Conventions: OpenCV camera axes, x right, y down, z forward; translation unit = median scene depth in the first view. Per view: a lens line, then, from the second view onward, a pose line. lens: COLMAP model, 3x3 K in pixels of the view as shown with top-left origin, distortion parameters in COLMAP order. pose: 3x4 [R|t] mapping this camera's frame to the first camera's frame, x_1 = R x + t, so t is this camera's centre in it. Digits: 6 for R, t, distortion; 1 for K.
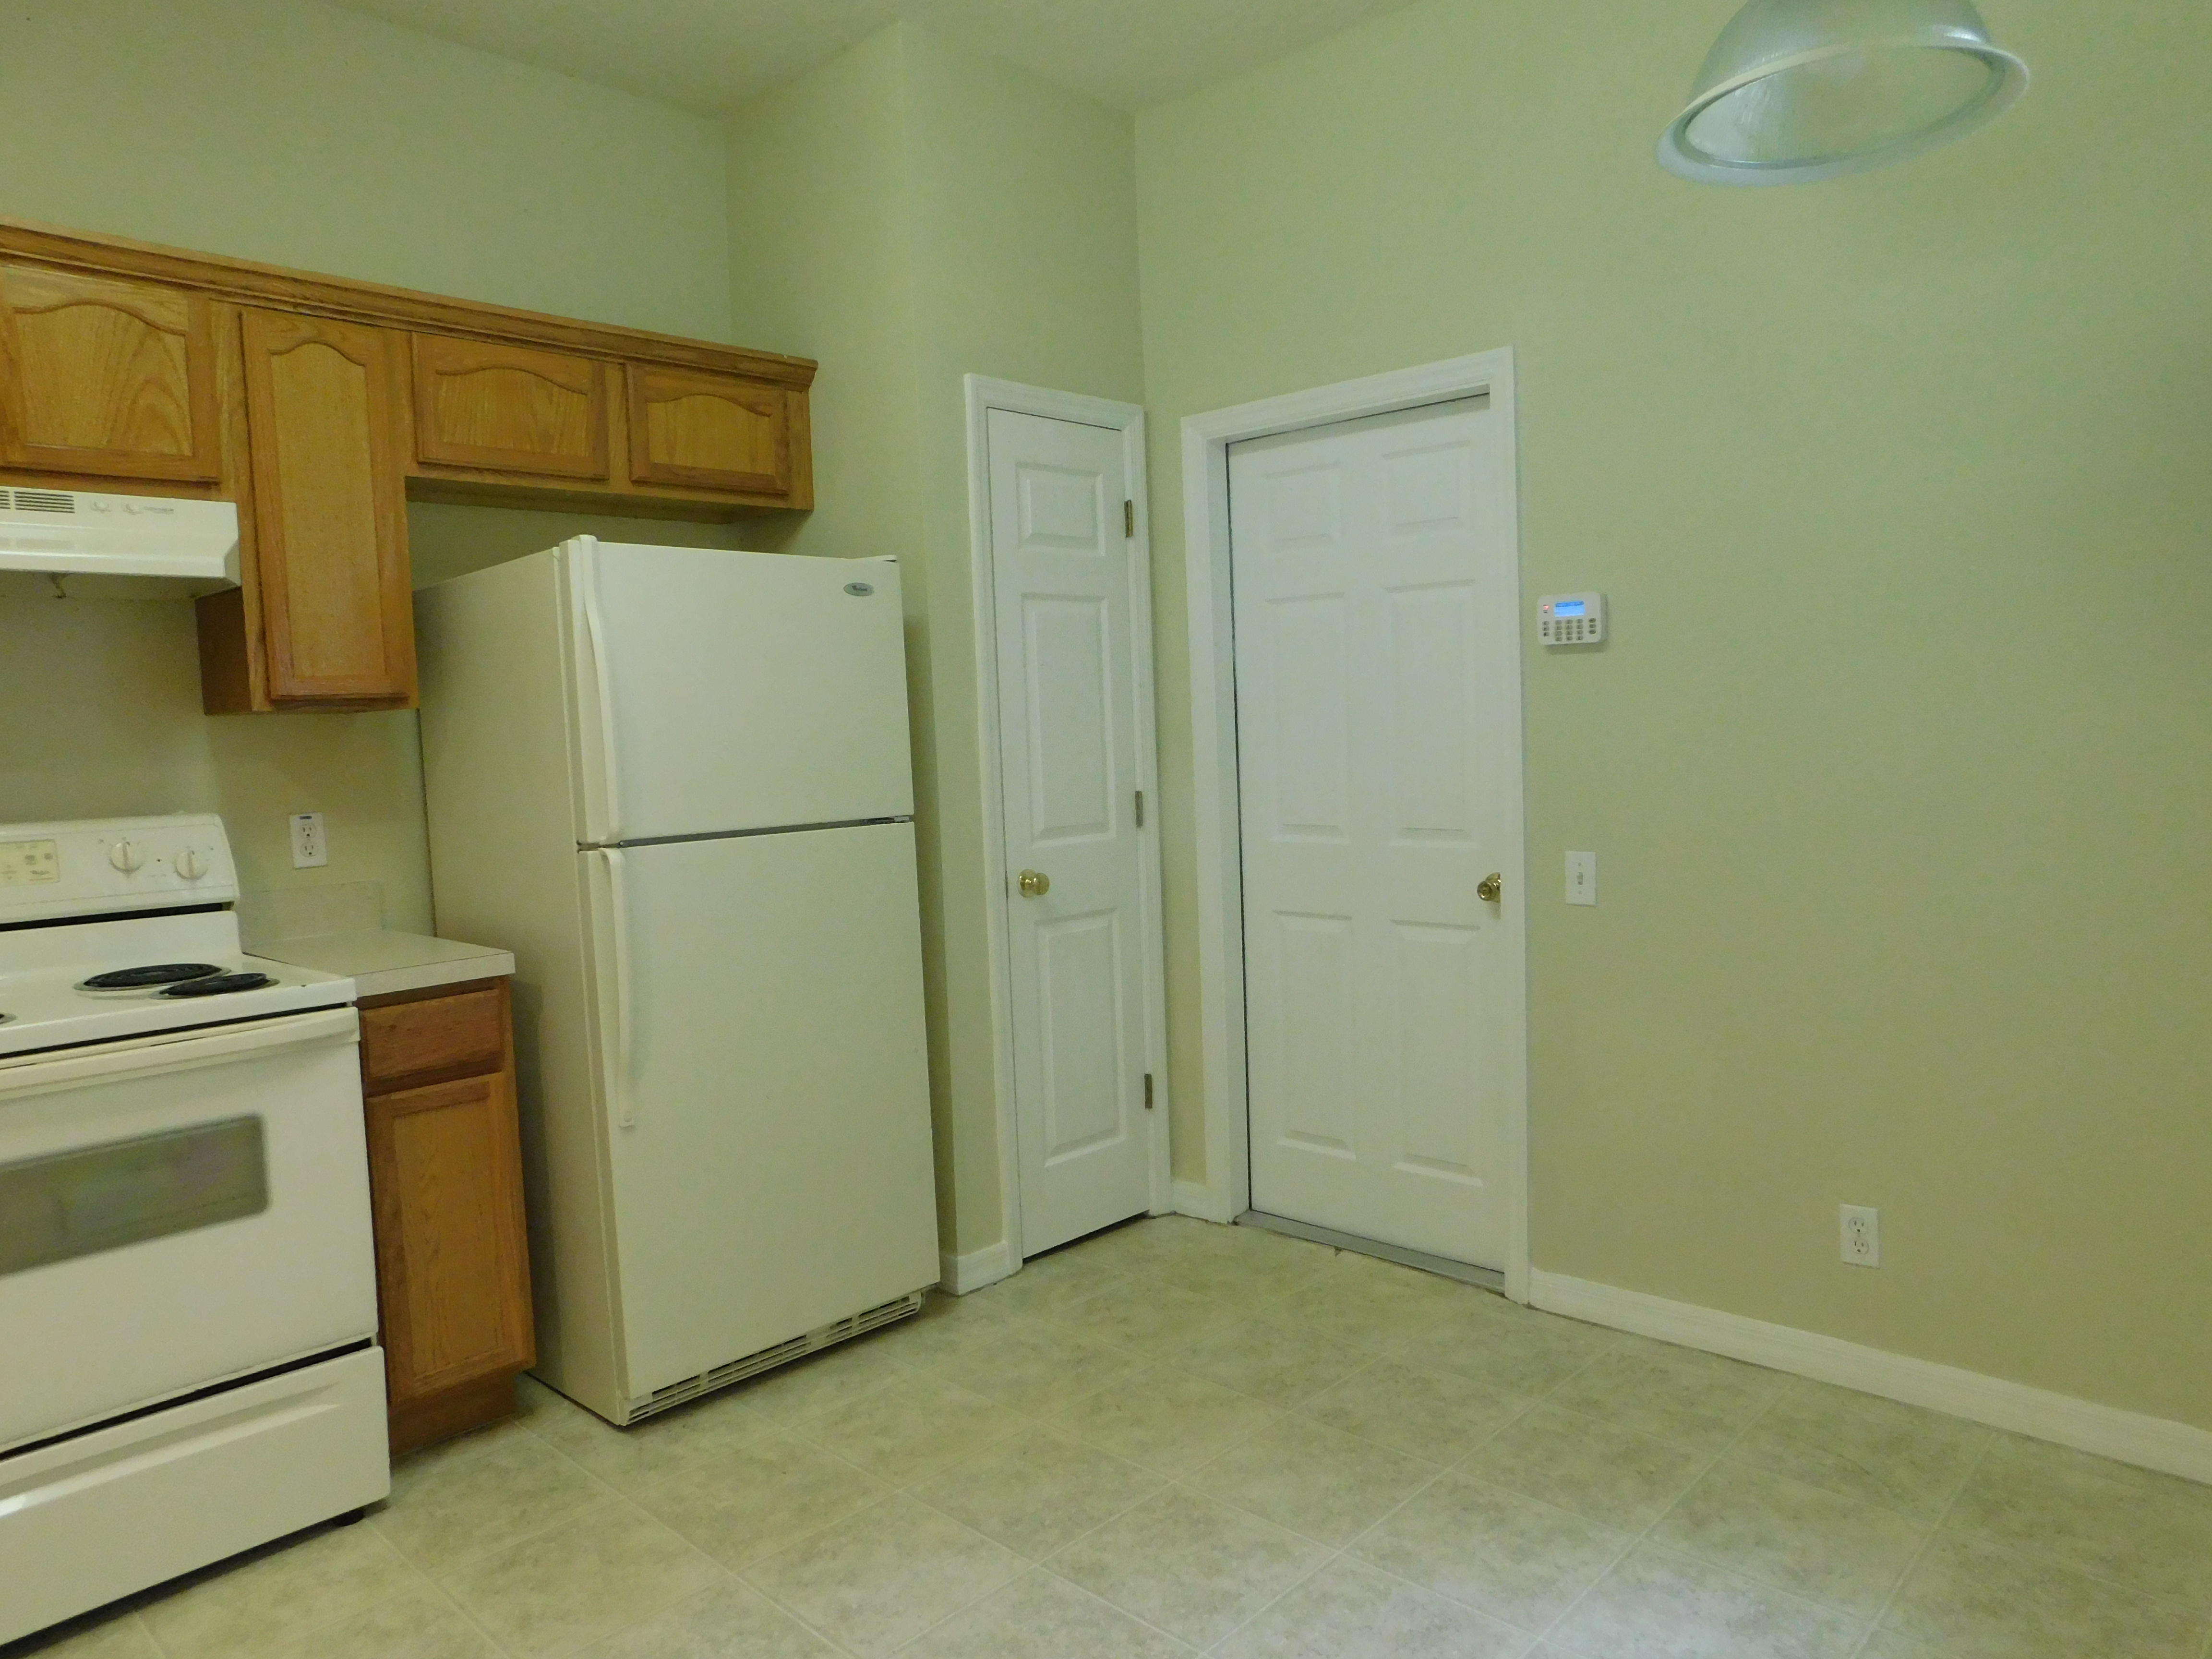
lens RADIAL K [[1487.6, 0, 1113.9], [0, 1487.6, 828.9], [0, 0, 1]] dist [-0.060250, 0.047971]
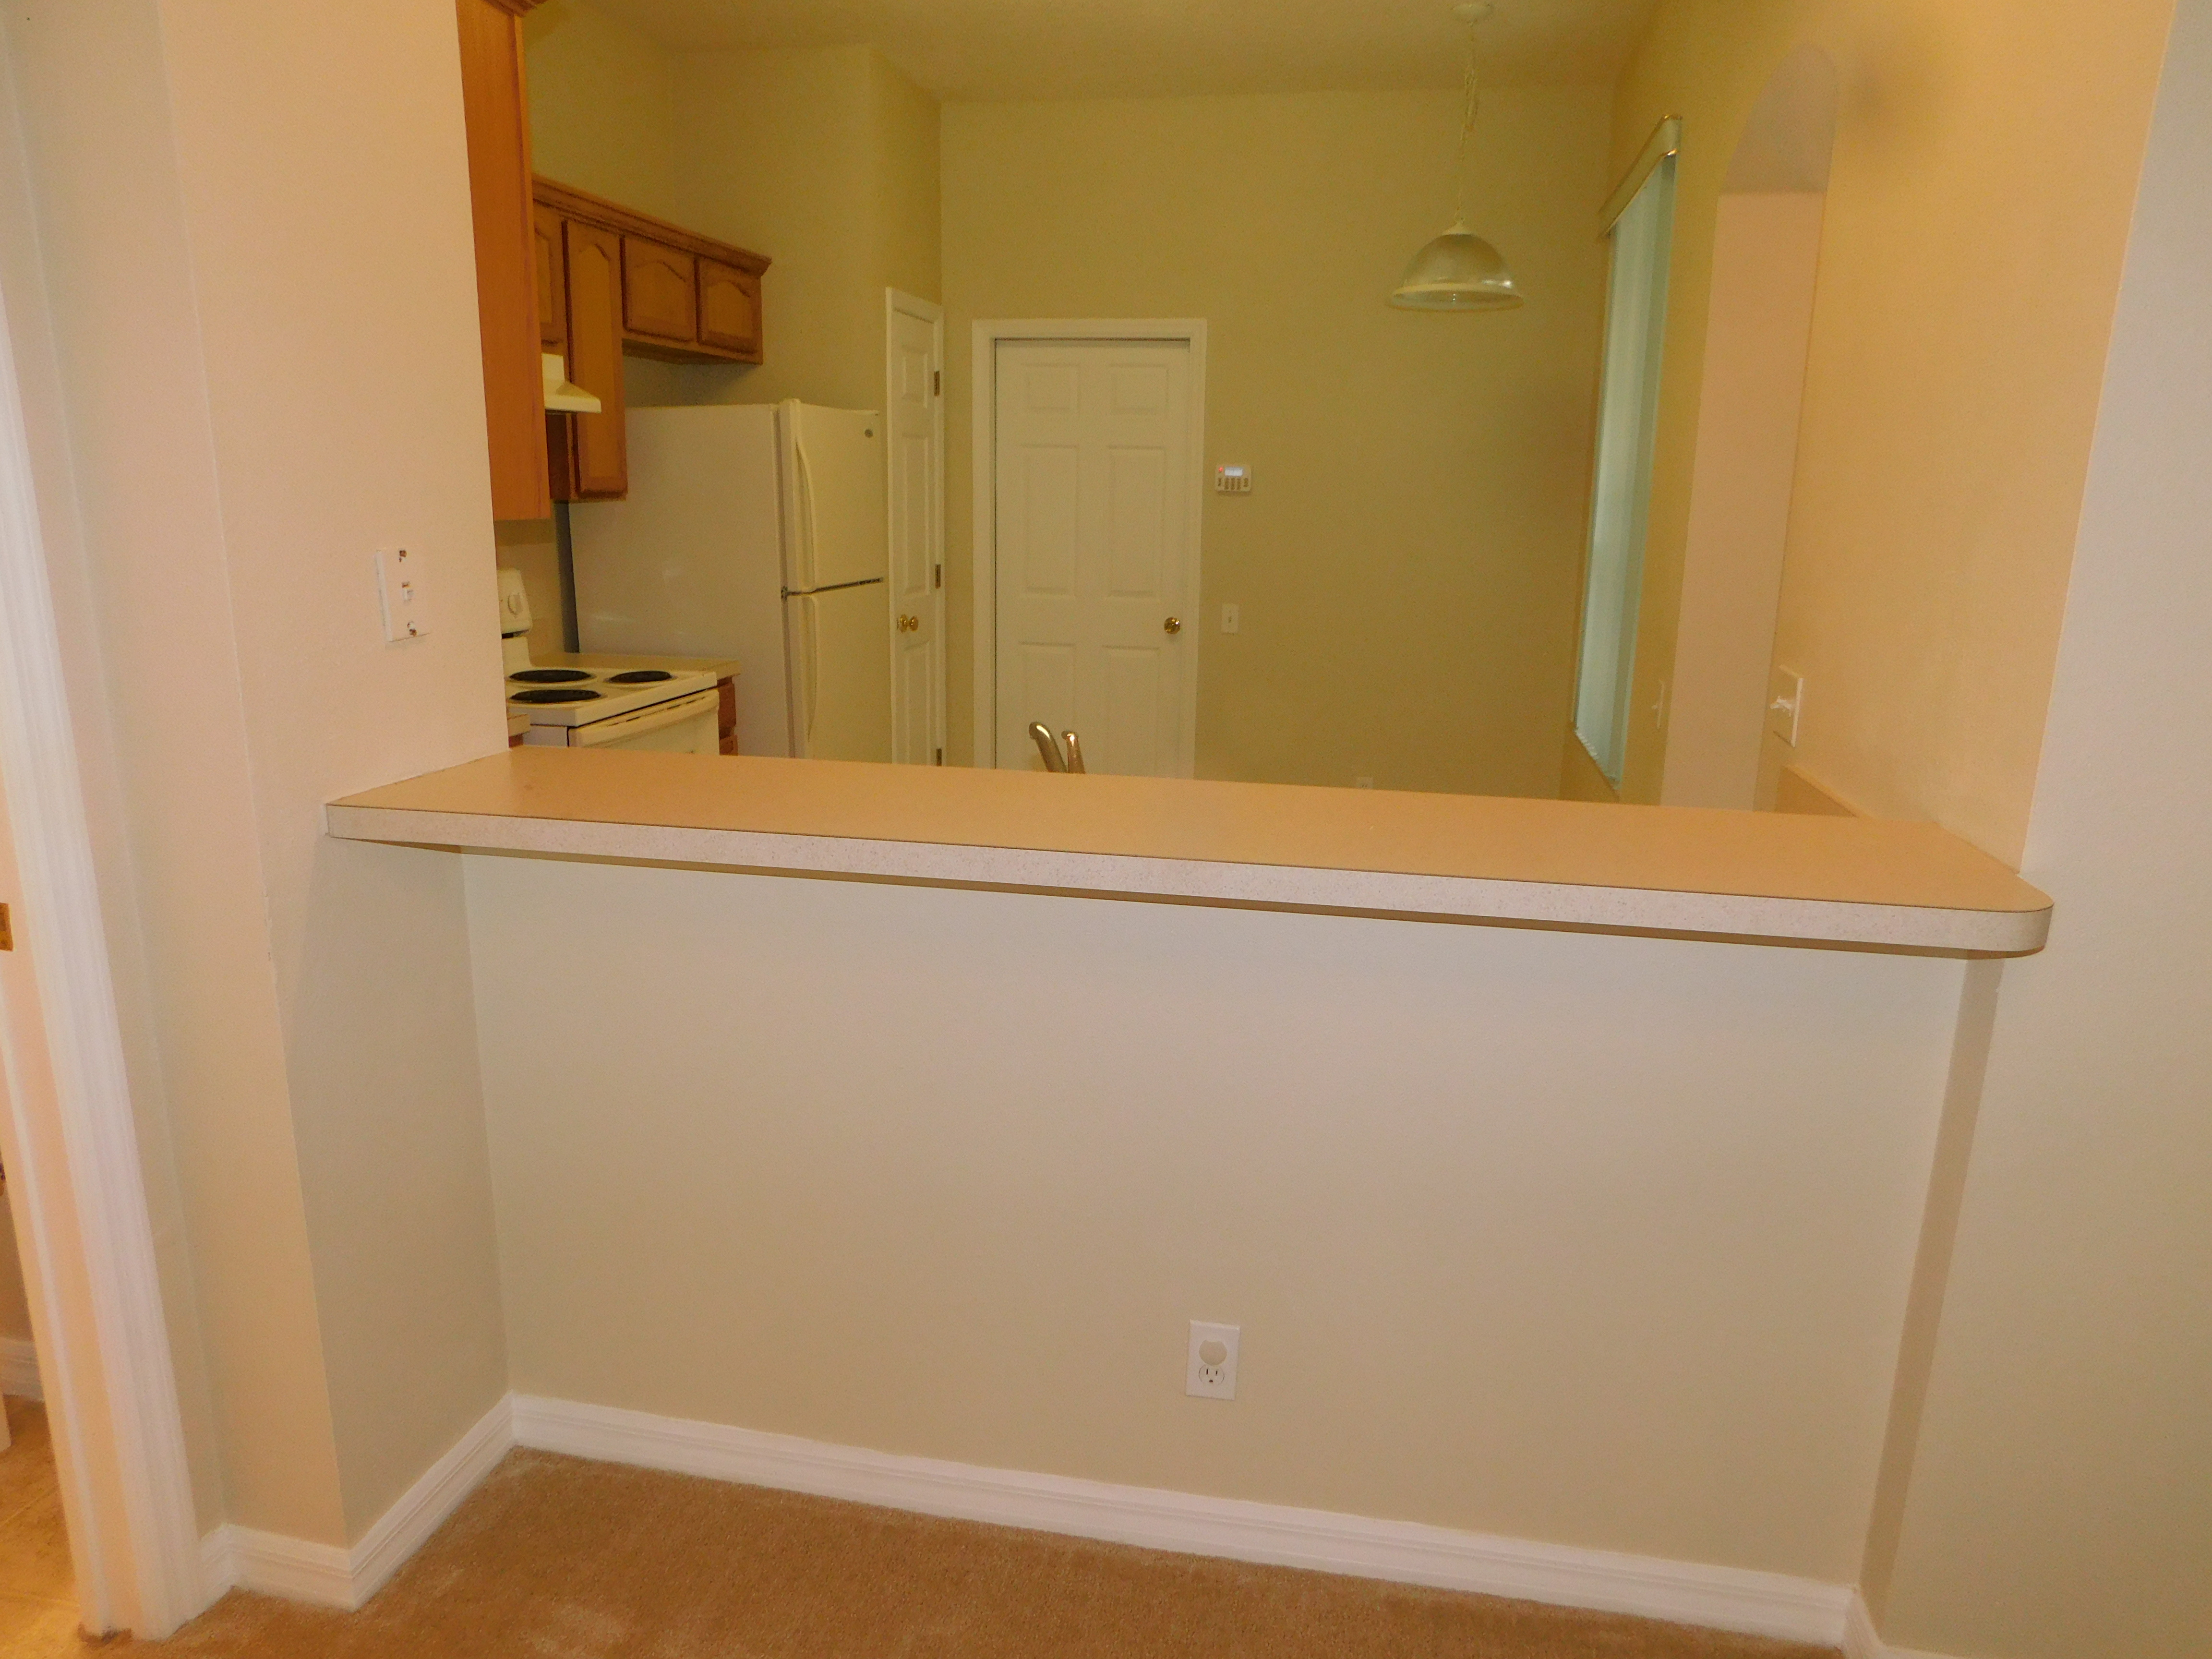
lens RADIAL K [[1487.6, 0, 1102.0], [0, 1487.6, 818.2], [0, 0, 1]] dist [-0.060250, 0.047971]
pose [[0.847823, -0.064807, 0.526305, -0.882088], [-0.012170, 0.989865, 0.141492, 0.020361], [-0.530140, -0.126366, 0.838441, -0.547019]]
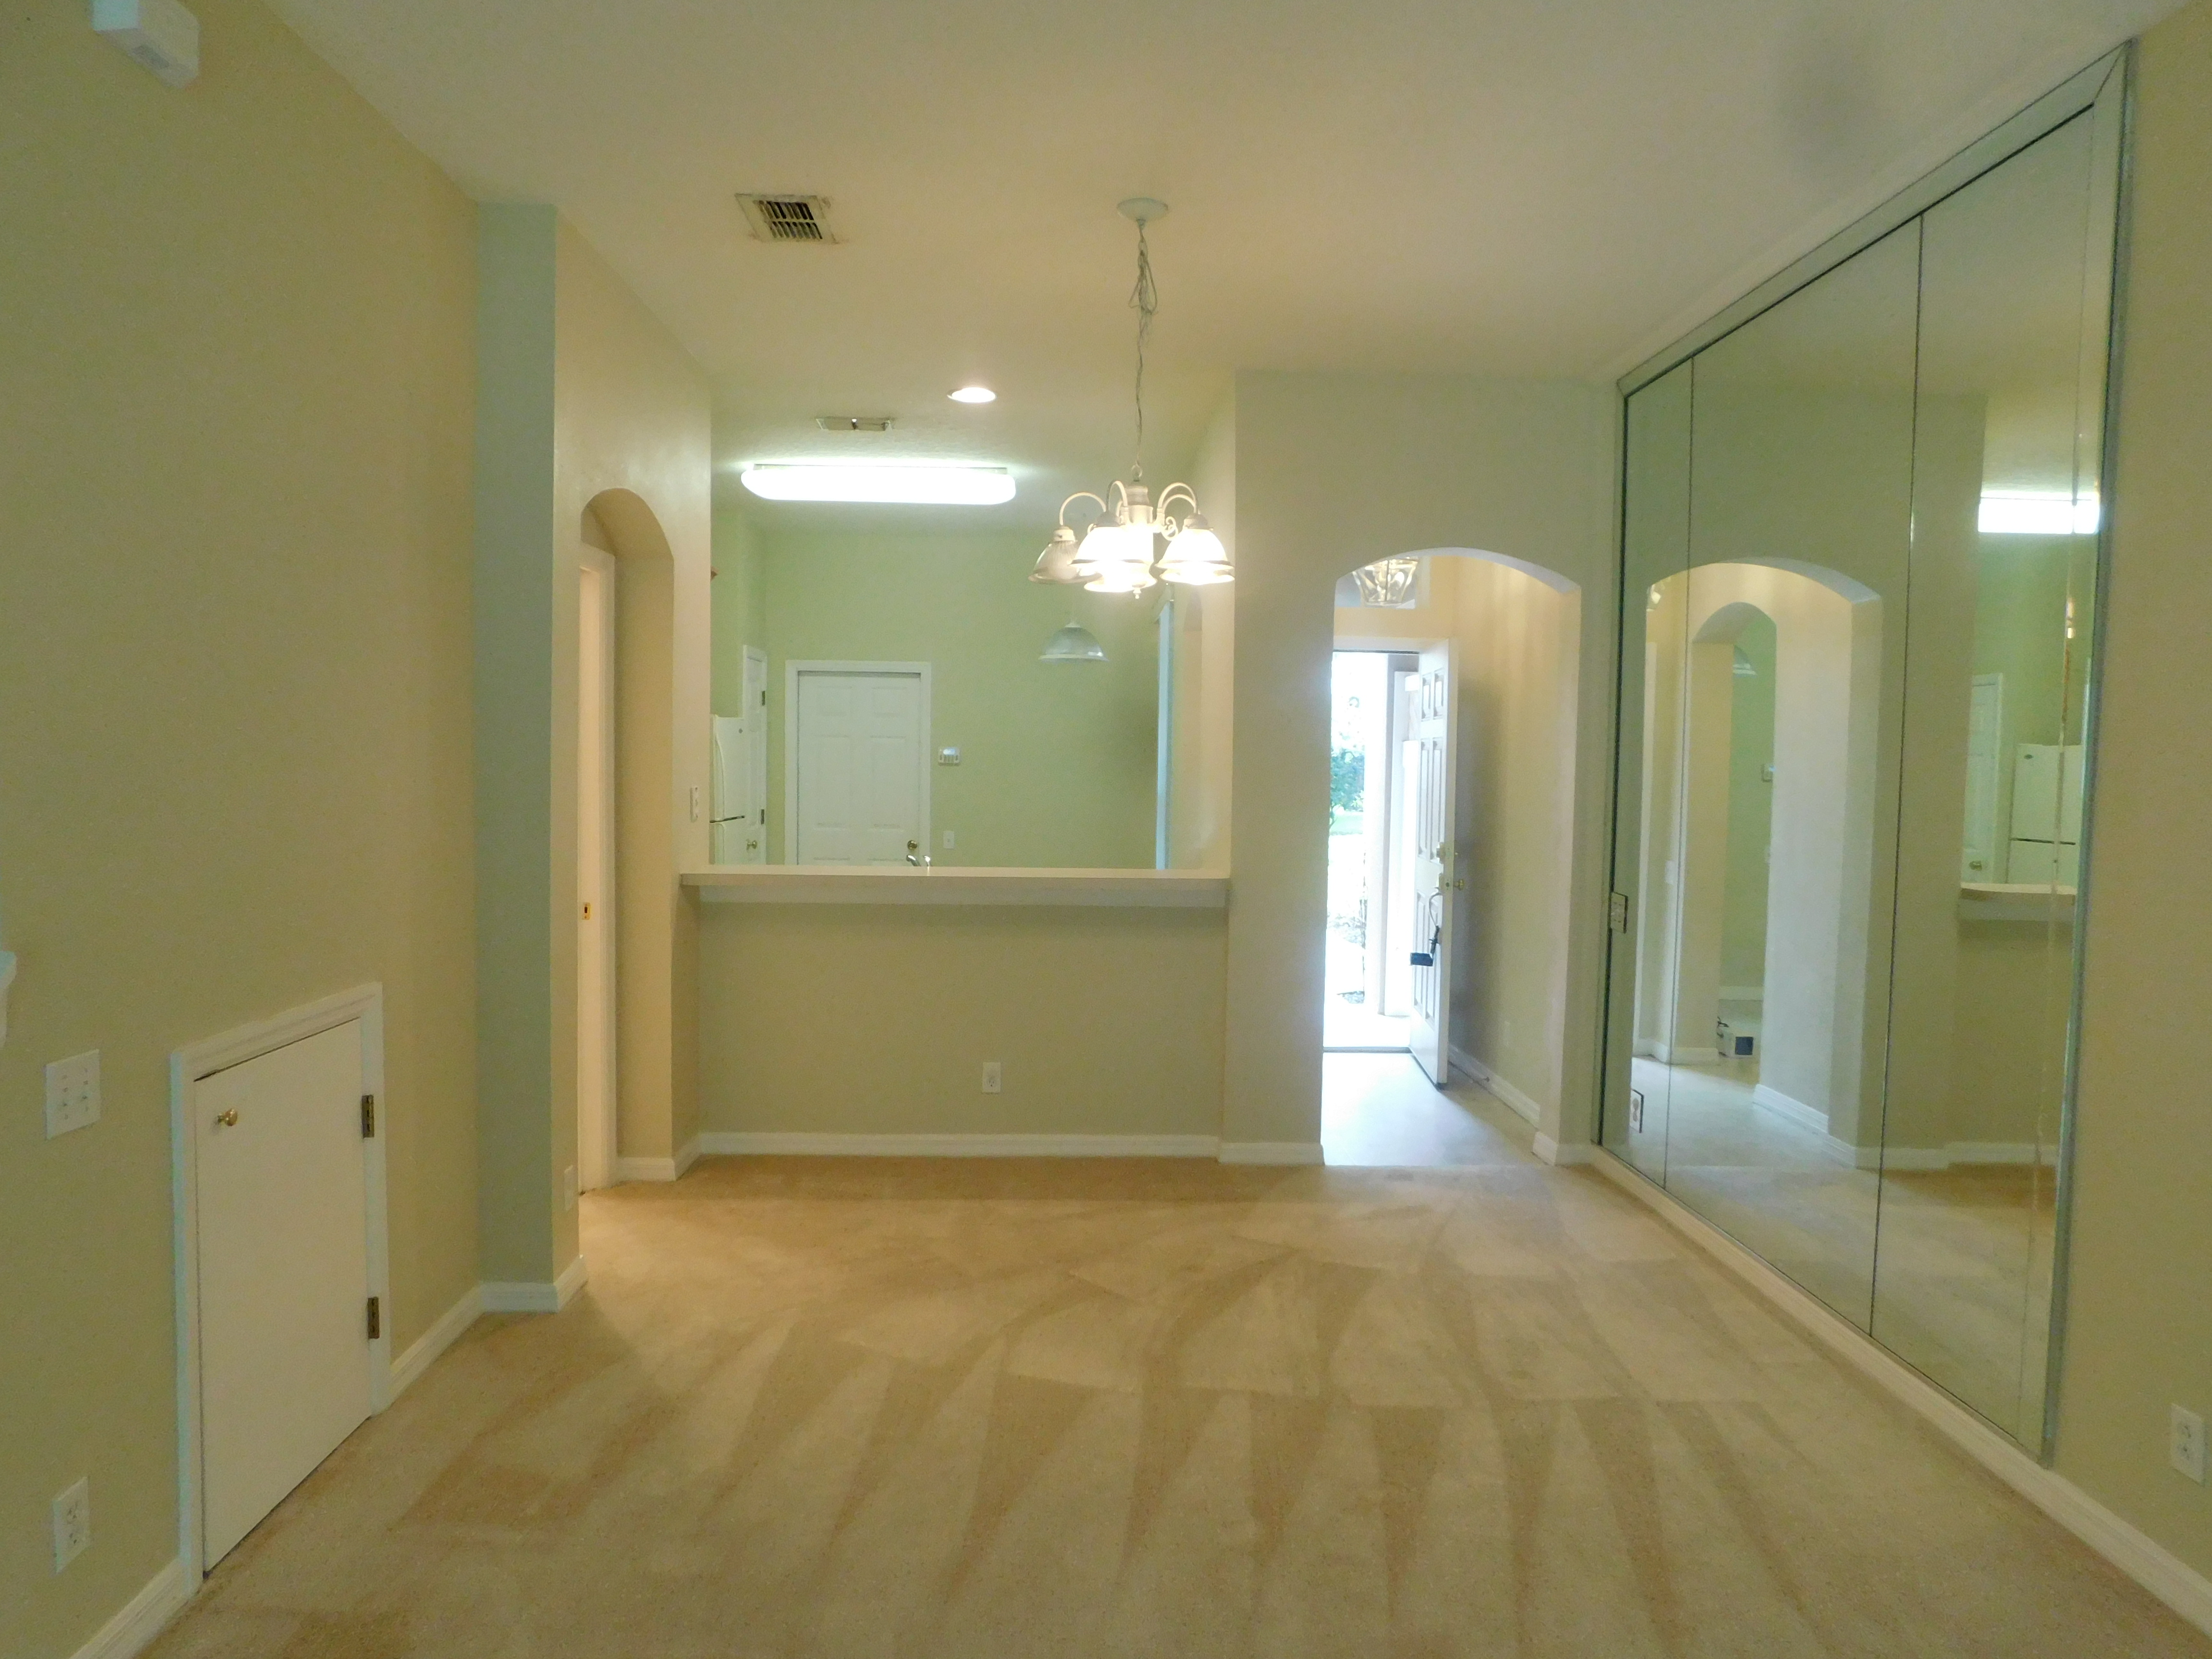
lens RADIAL K [[1487.6, 0, 1102.2], [0, 1487.6, 832.8], [0, 0, 1]] dist [-0.060250, 0.047971]
pose [[0.707491, 0.012939, 0.706604, -1.737376], [0.006121, 0.999683, -0.024434, 0.101539], [-0.706696, 0.021612, 0.707188, -1.477488]]
